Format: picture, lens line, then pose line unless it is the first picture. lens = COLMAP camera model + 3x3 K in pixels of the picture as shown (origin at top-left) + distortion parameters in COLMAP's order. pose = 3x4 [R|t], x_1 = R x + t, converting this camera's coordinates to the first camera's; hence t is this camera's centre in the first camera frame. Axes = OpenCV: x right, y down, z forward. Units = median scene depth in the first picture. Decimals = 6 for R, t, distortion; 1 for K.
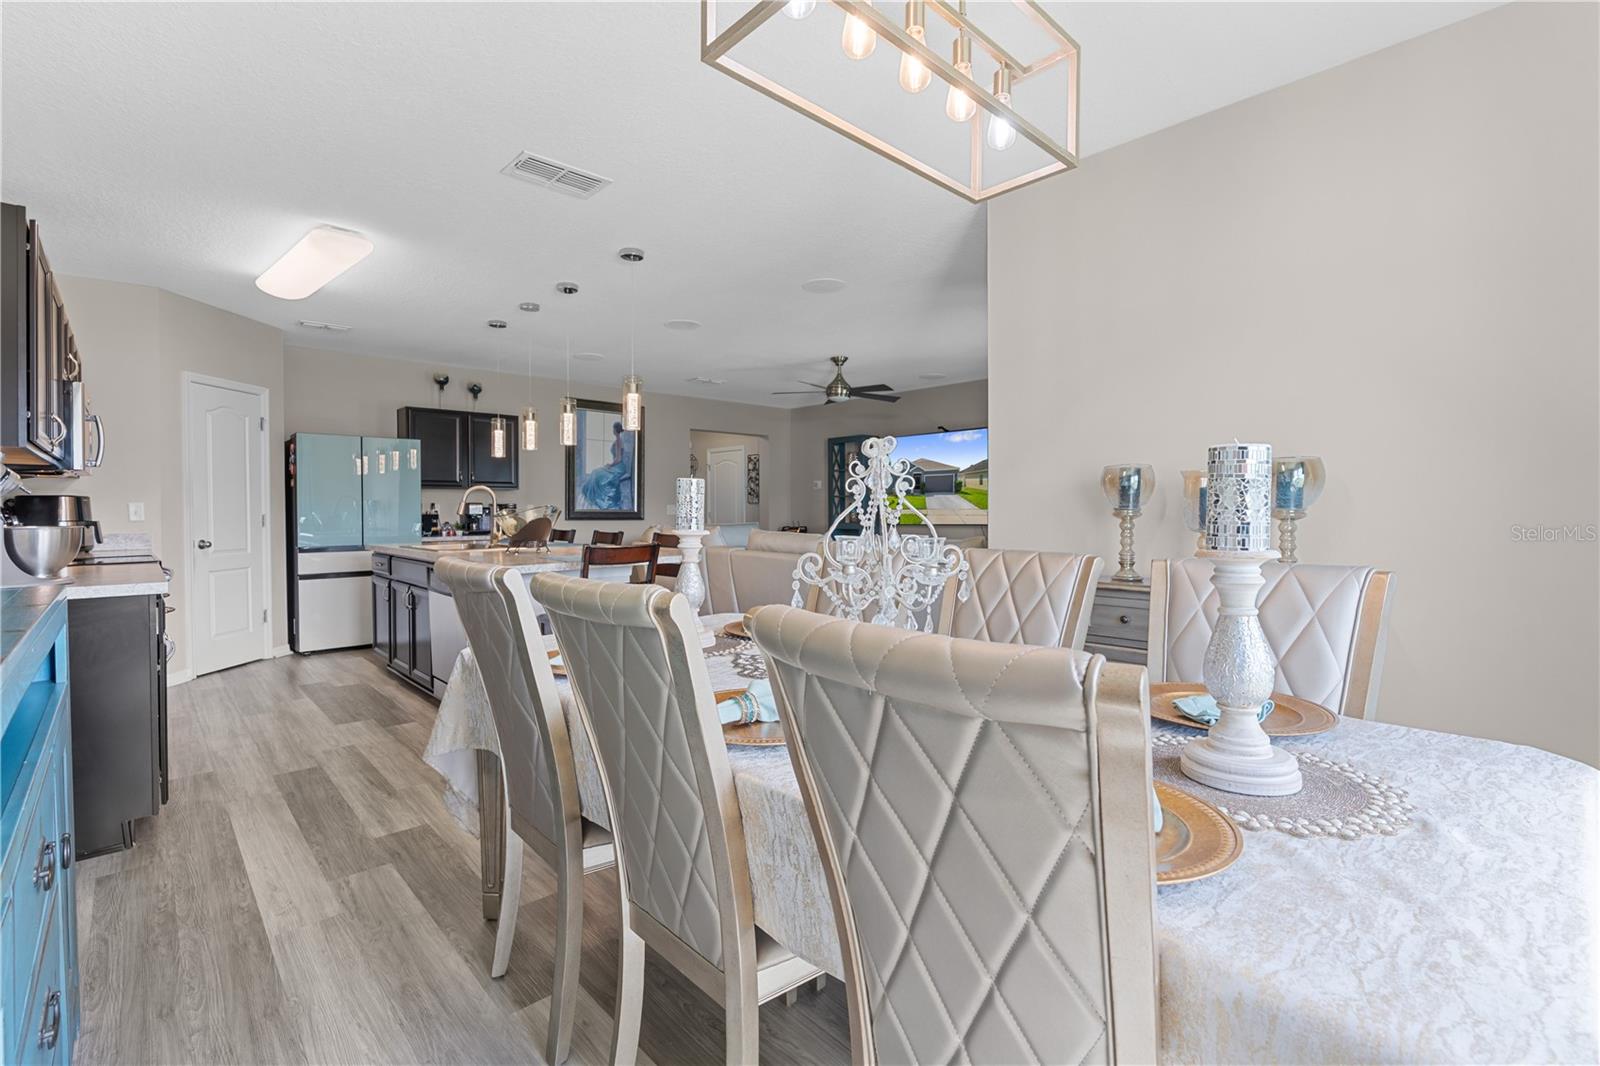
lens RADIAL K [[711.9, 0, 801.9], [0, 711.9, 526.2], [0, 0, 1]] dist [-0.015687, 0.000047]
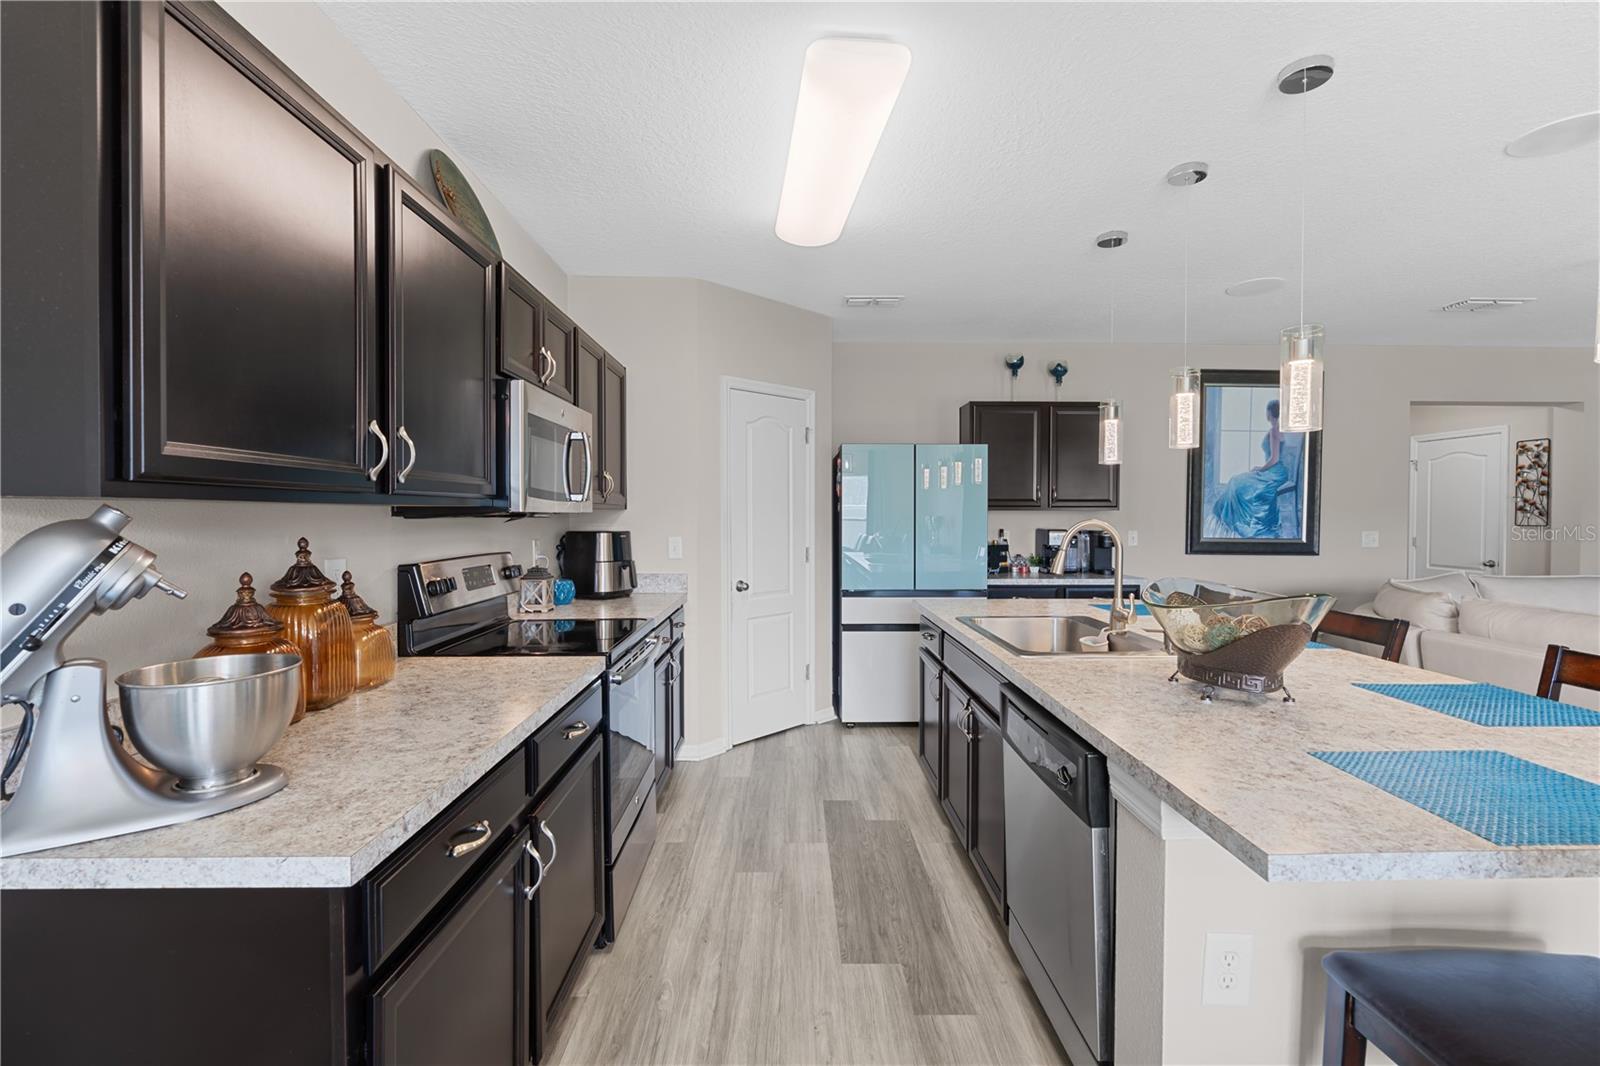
lens RADIAL K [[698.4, 0, 792.4], [0, 698.4, 508.7], [0, 0, 1]] dist [-0.011627, 0.000515]
pose [[0.725323, 0.003183, -0.688401, -0.177346], [-0.021875, 0.999591, -0.018427, -0.035971], [0.688061, 0.028424, 0.725096, 0.320438]]
